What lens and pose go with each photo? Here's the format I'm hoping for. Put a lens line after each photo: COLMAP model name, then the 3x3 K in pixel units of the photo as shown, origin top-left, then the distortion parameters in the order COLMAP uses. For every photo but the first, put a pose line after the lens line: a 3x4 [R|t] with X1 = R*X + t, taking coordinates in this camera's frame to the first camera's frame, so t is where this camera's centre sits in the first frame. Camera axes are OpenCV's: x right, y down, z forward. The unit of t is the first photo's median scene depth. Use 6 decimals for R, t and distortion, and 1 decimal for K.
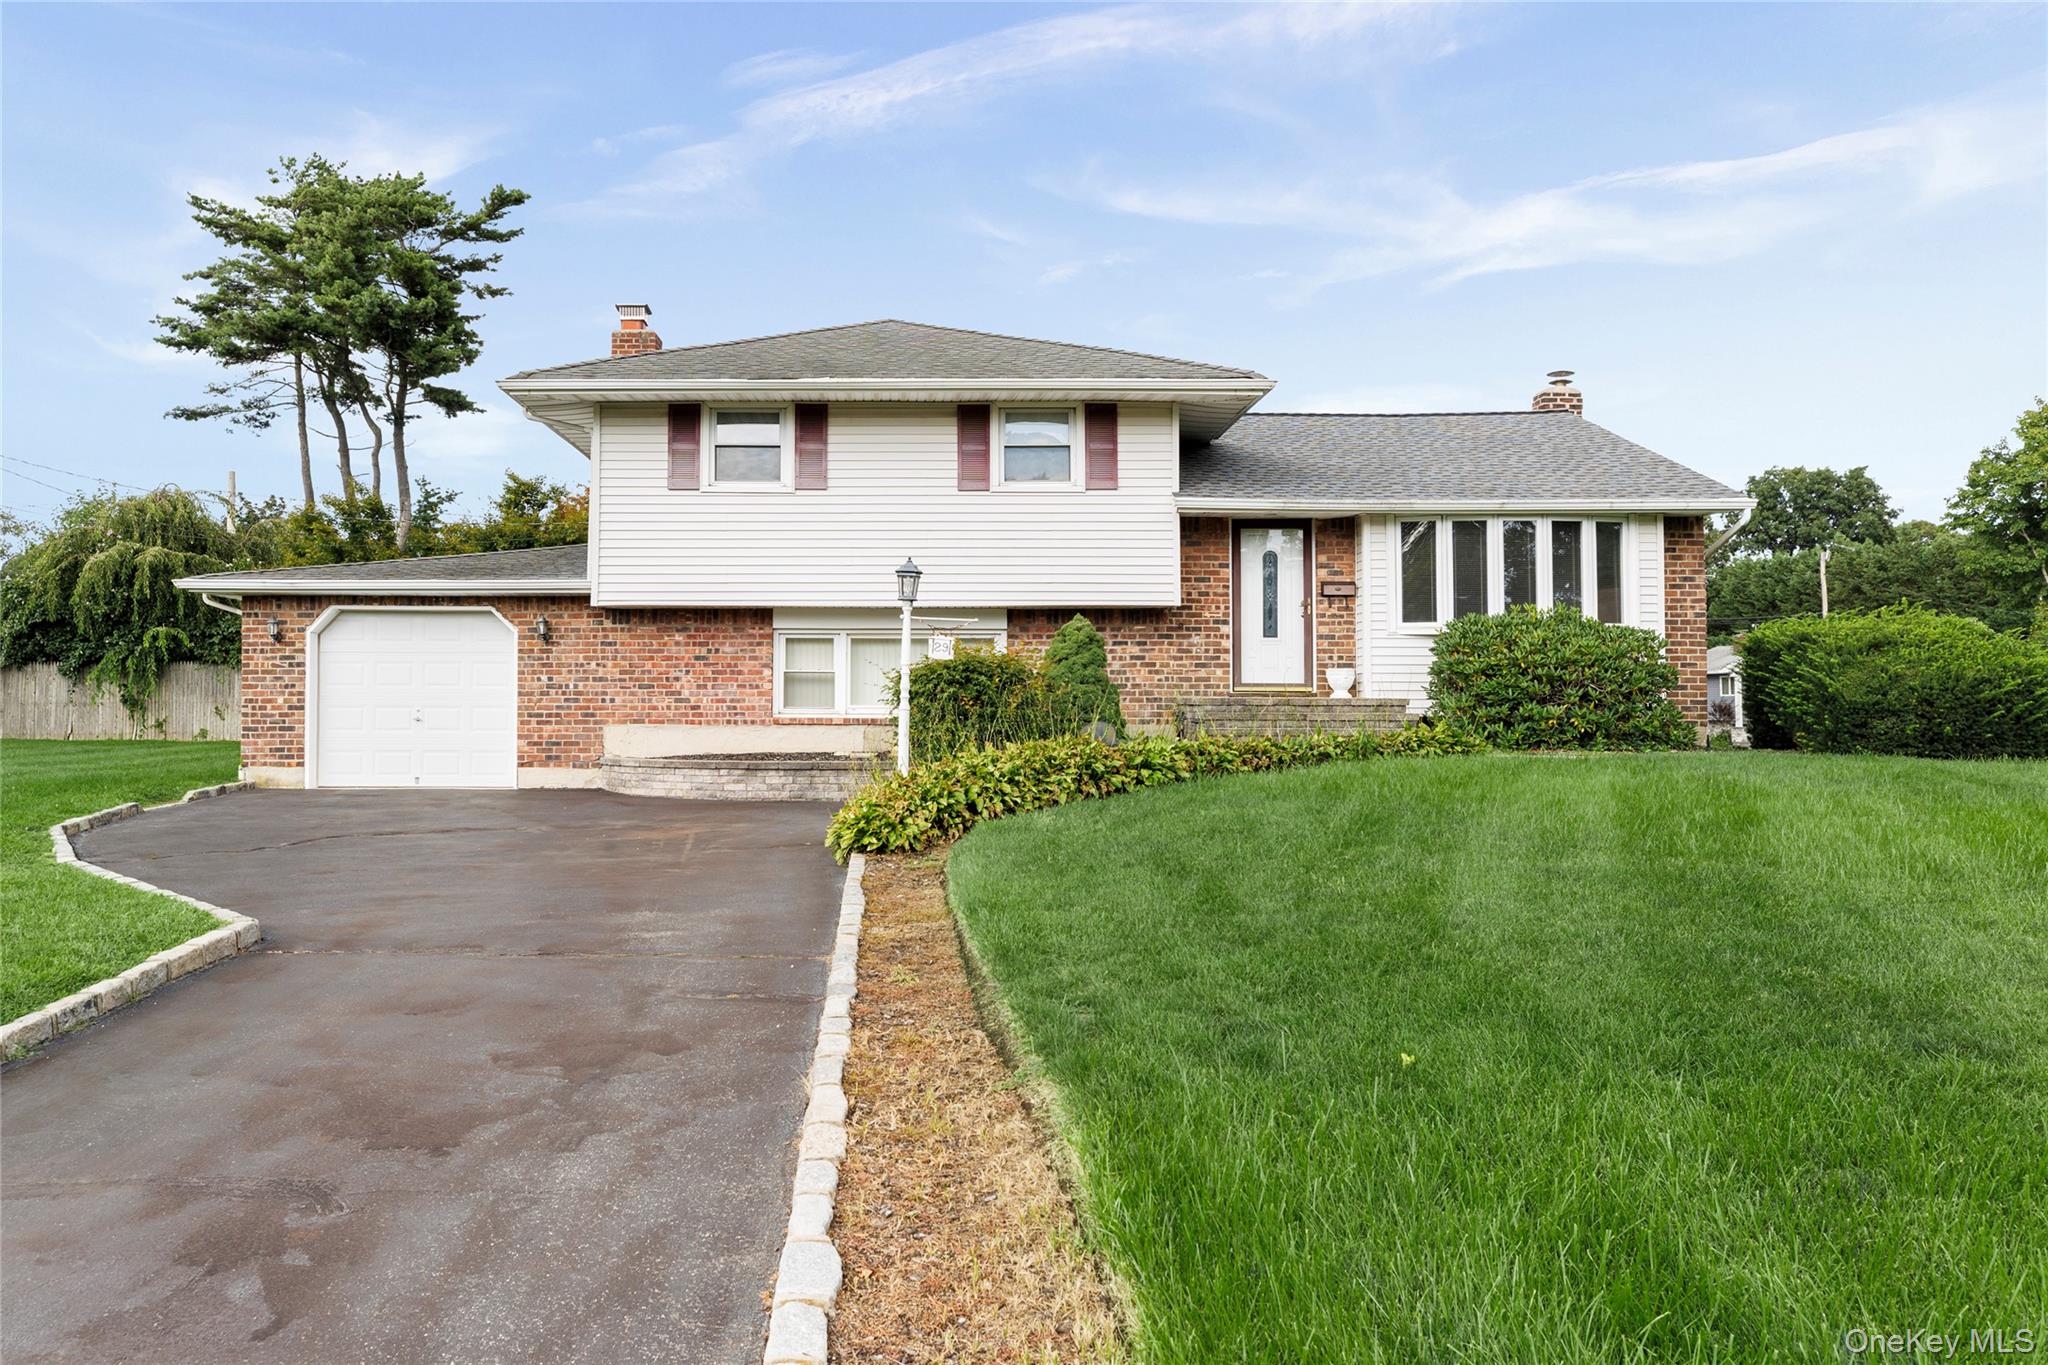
lens RADIAL K [[1456.4, 0, 1024.0], [0, 1456.4, 682.5], [0, 0, 1]] dist [-0.006023, -0.001383]
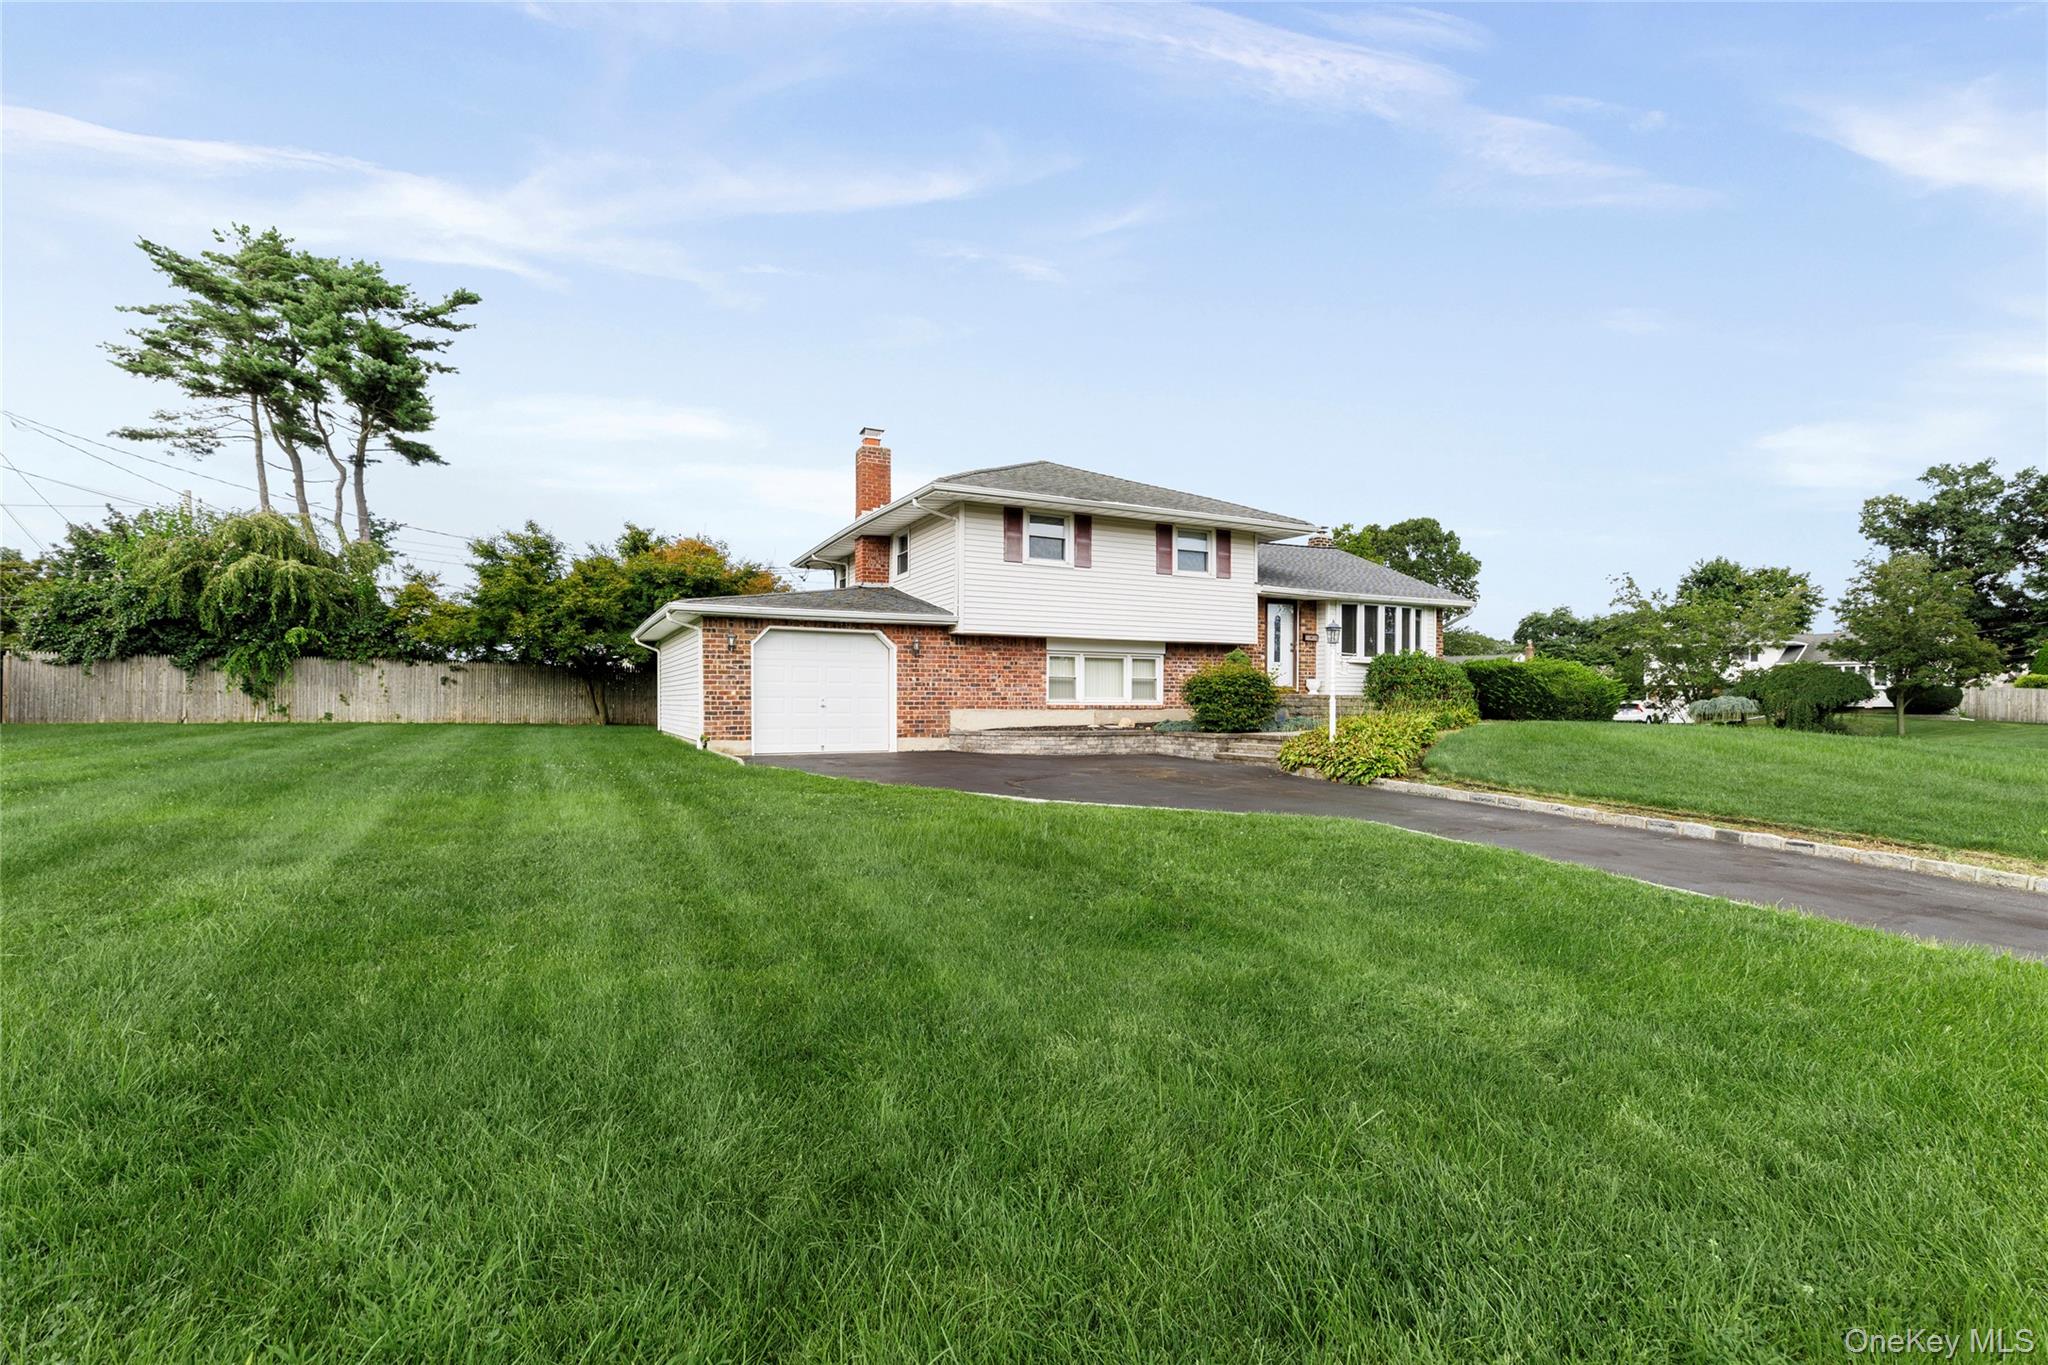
lens RADIAL K [[919.9, 0, 1025.0], [0, 919.9, 716.9], [0, 0, 1]] dist [-0.000424, 0.000259]
pose [[0.890303, -0.006843, 0.455318, -0.663075], [-0.011867, 0.999199, 0.038219, -0.001498], [-0.455214, -0.039430, 0.889508, 0.089196]]
